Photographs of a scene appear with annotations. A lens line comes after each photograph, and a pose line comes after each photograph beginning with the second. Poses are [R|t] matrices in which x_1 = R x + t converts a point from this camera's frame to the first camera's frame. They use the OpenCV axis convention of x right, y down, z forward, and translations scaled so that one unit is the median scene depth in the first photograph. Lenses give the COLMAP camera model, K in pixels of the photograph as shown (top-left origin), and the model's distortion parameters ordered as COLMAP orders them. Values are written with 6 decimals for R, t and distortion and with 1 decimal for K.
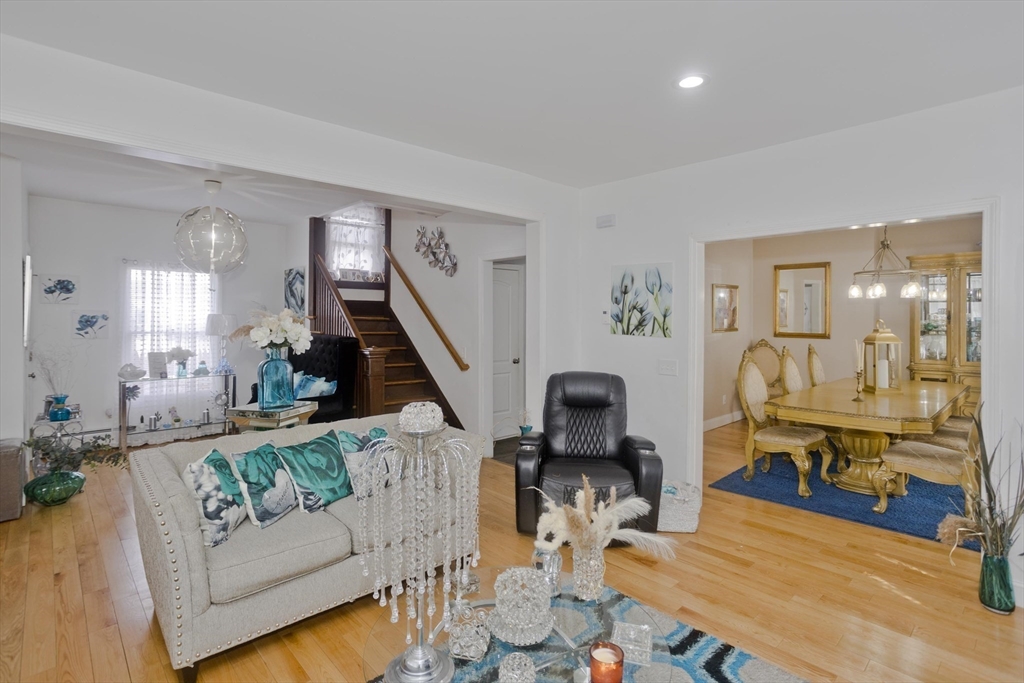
lens RADIAL K [[511.2, 0, 513.2], [0, 511.2, 317.3], [0, 0, 1]] dist [-0.056423, 0.037168]
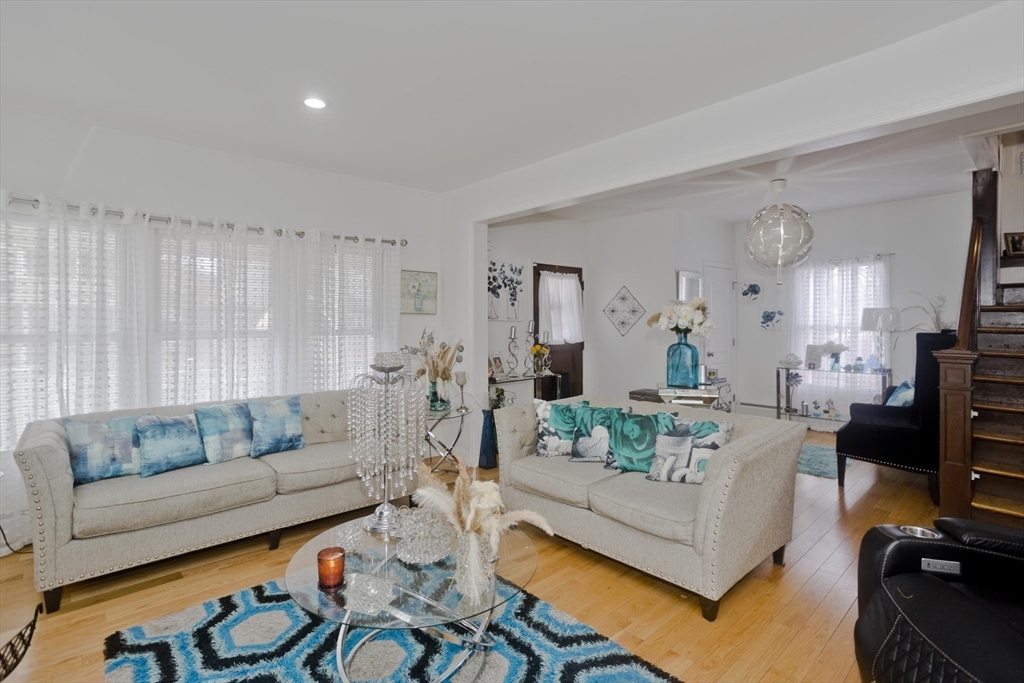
lens RADIAL K [[499.8, 0, 509.9], [0, 499.8, 317.5], [0, 0, 1]] dist [-0.055737, 0.036057]
pose [[-0.022459, -0.009974, -0.999698, 0.363988], [0.001694, 0.999948, -0.010015, 0.021133], [0.999746, -0.001918, -0.022441, 0.378258]]
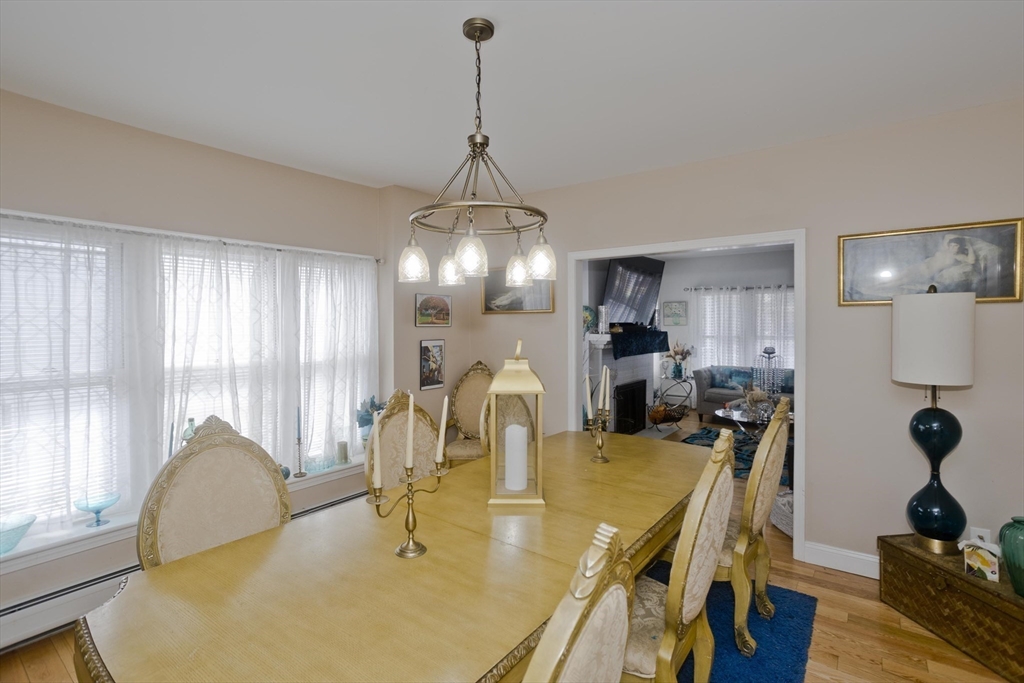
lens RADIAL K [[494.6, 0, 525.6], [0, 494.6, 329.6], [0, 0, 1]] dist [-0.052325, 0.033196]
pose [[-0.981384, 0.003992, -0.192015, 0.694072], [0.001305, 0.999899, 0.014119, -0.008127], [0.192052, 0.013605, -0.981290, 1.231097]]
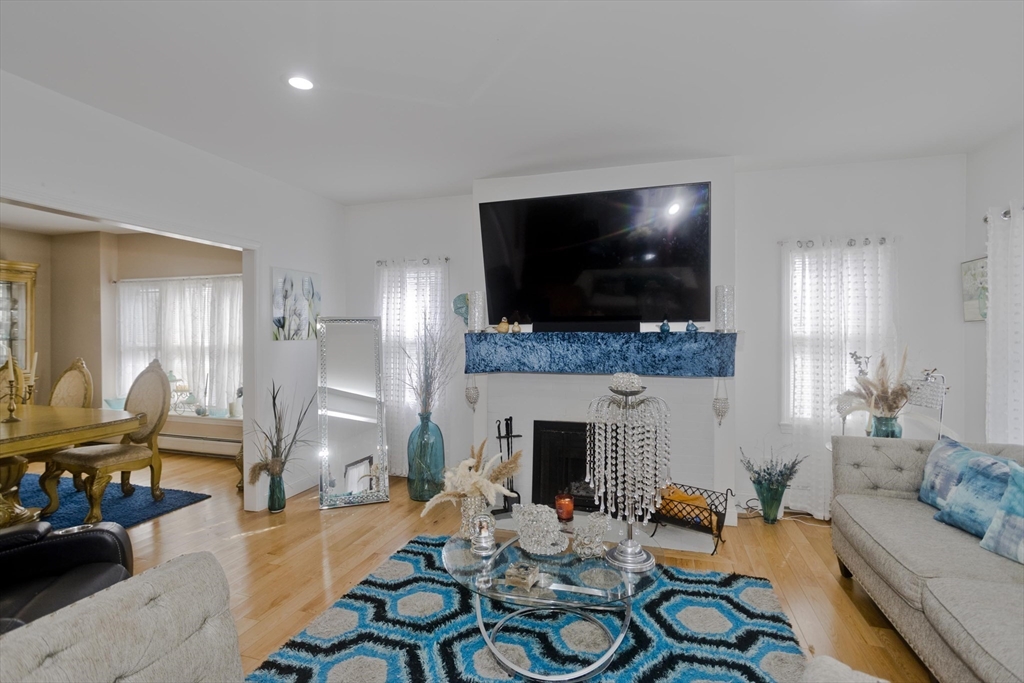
lens RADIAL K [[489.7, 0, 511.9], [0, 489.7, 338.0], [0, 0, 1]] dist [-0.047170, 0.025853]
pose [[-0.496981, -0.007226, 0.867732, -0.321177], [0.001396, 0.999957, 0.009127, 0.016273], [-0.867761, 0.005747, -0.496949, 0.524970]]
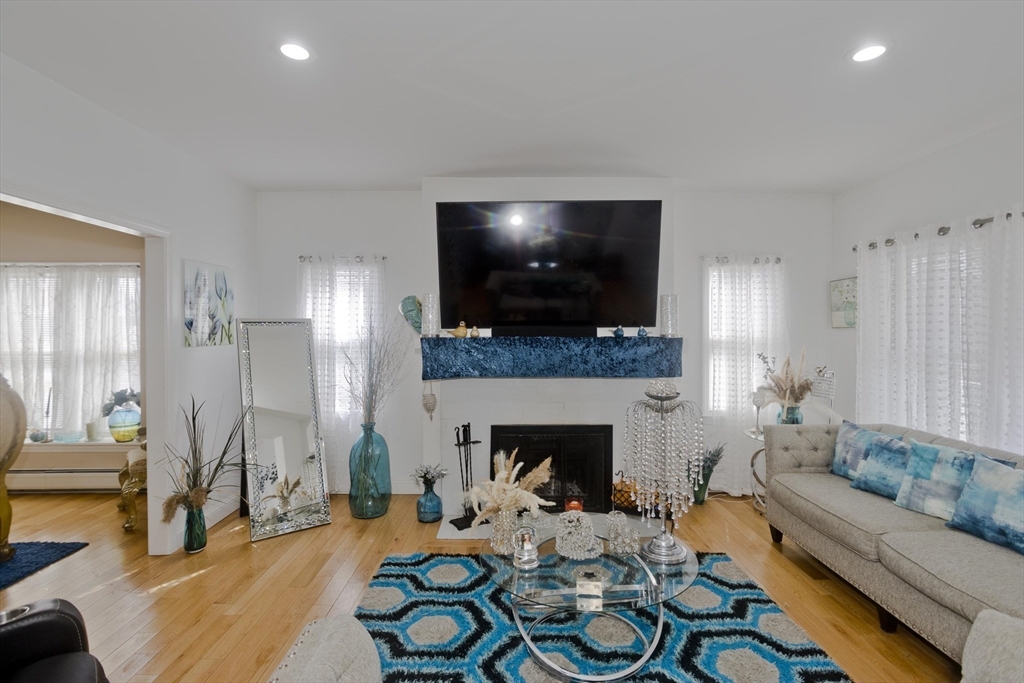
lens RADIAL K [[489.7, 0, 514.1], [0, 489.7, 337.9], [0, 0, 1]] dist [-0.052720, 0.031717]
pose [[-0.735467, -0.008308, 0.677509, -0.224128], [0.000589, 0.999917, 0.012900, 0.007266], [-0.677560, 0.009887, -0.735401, 0.637724]]
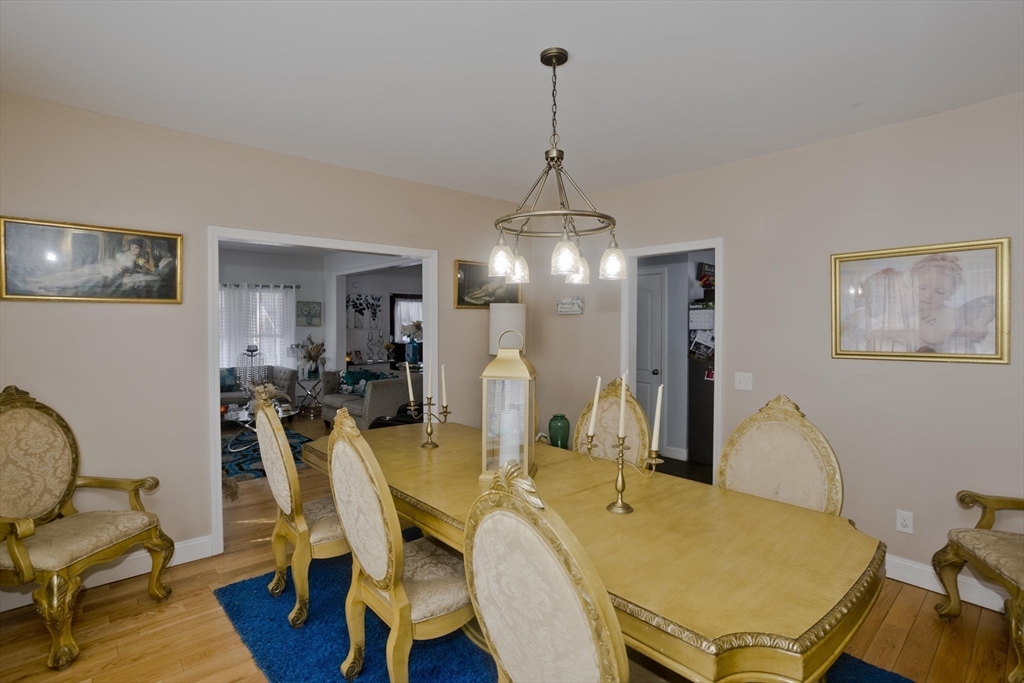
lens RADIAL K [[499.8, 0, 509.9], [0, 499.8, 317.5], [0, 0, 1]] dist [-0.055737, 0.036057]
pose [[-0.014136, -0.012780, -0.999818, 1.052623], [-0.000395, 0.999918, -0.012776, -0.000888], [0.999900, 0.000214, -0.014140, 0.862581]]
